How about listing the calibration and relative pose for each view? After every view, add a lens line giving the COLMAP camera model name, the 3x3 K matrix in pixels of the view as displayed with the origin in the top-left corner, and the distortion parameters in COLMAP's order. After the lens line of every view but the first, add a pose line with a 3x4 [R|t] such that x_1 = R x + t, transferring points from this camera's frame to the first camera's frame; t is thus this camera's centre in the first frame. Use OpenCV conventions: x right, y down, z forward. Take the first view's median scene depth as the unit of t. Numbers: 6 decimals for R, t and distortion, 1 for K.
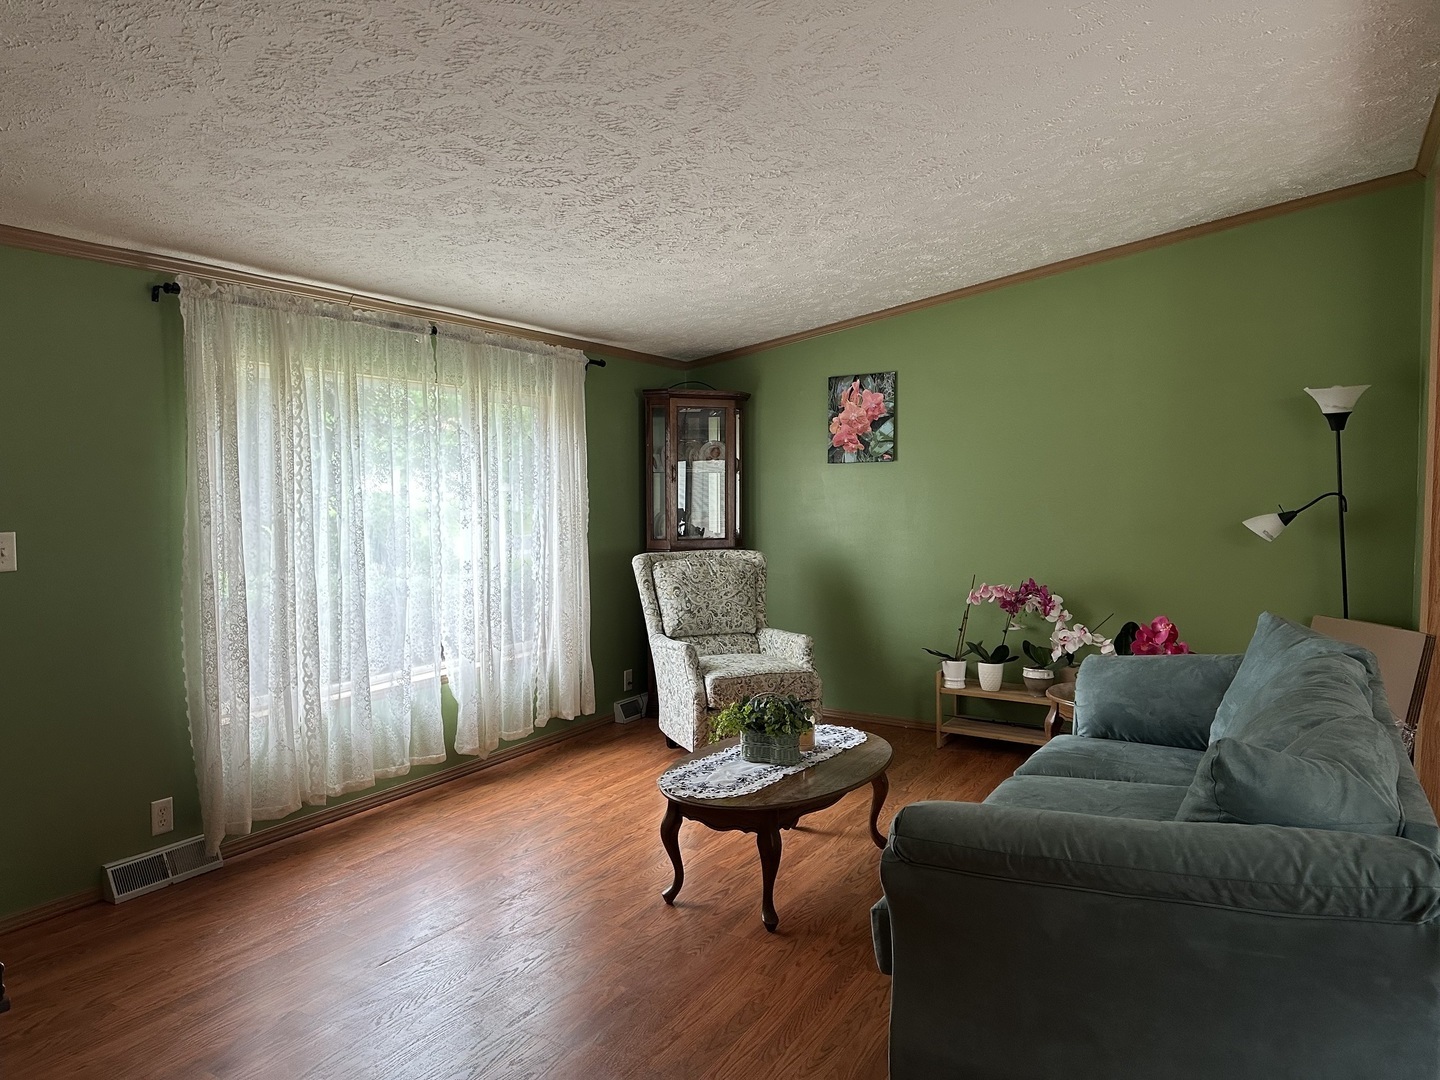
lens RADIAL K [[1013.5, 0, 720.0], [0, 1013.5, 540.0], [0, 0, 1]] dist [0.066115, -0.077411]
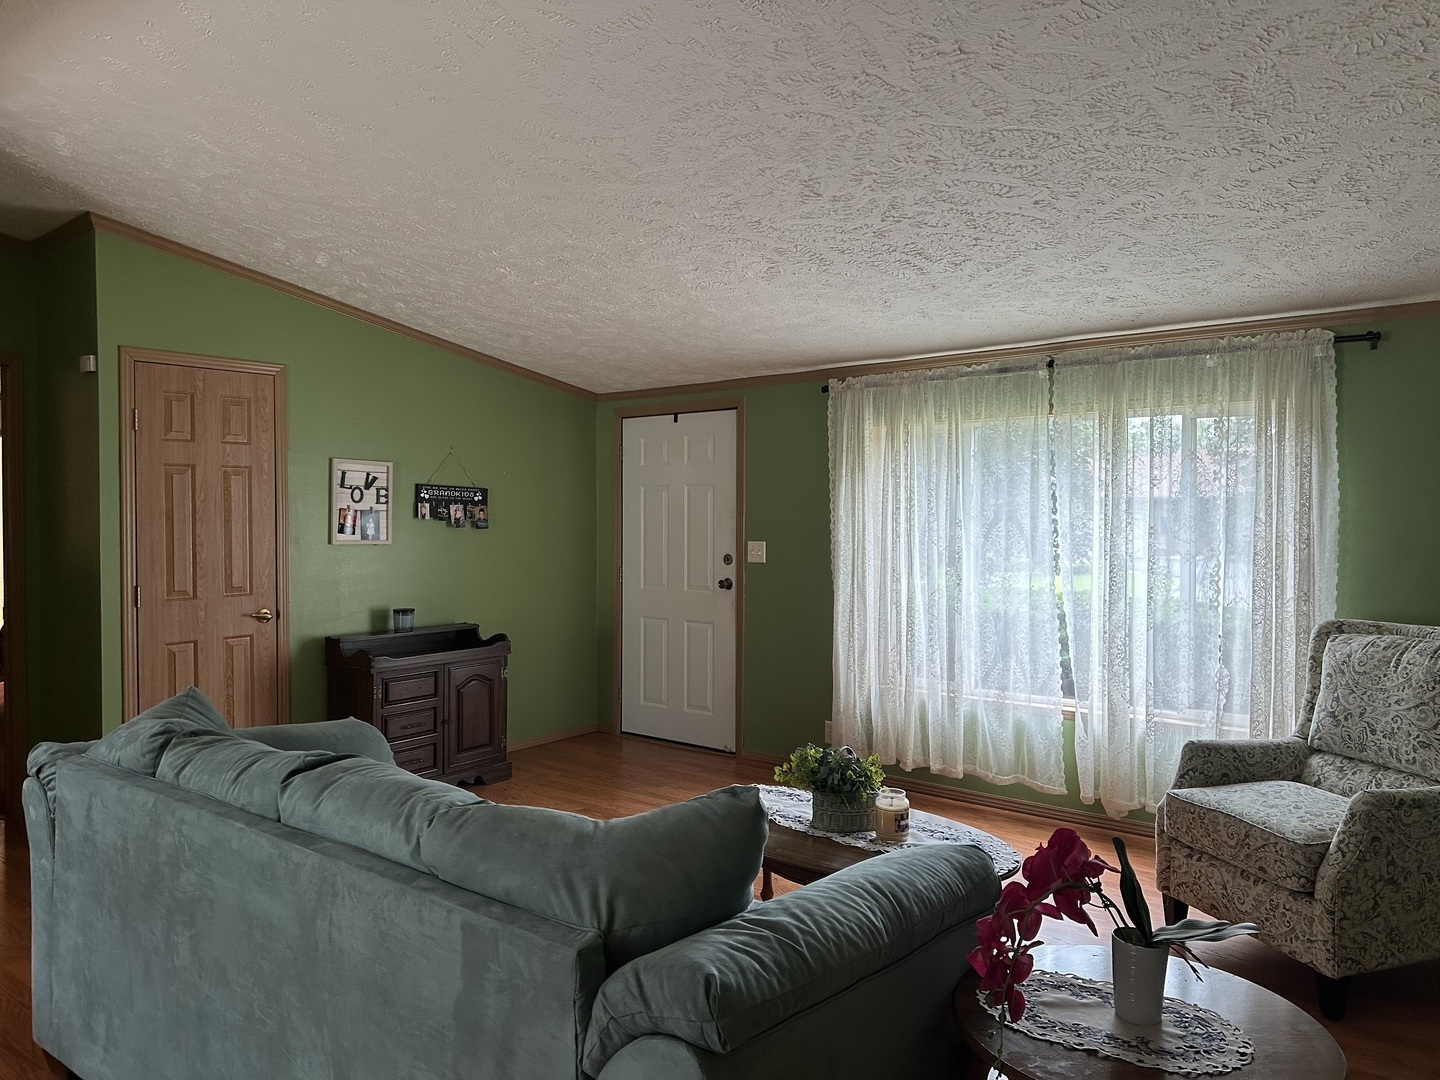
lens RADIAL K [[1013.5, 0, 720.0], [0, 1013.5, 540.0], [0, 0, 1]] dist [0.066115, -0.077411]
pose [[-0.149401, 0.020120, -0.988572, 0.775278], [-0.058217, 0.997880, 0.029107, -0.040938], [0.987061, 0.061900, -0.147913, 0.836183]]
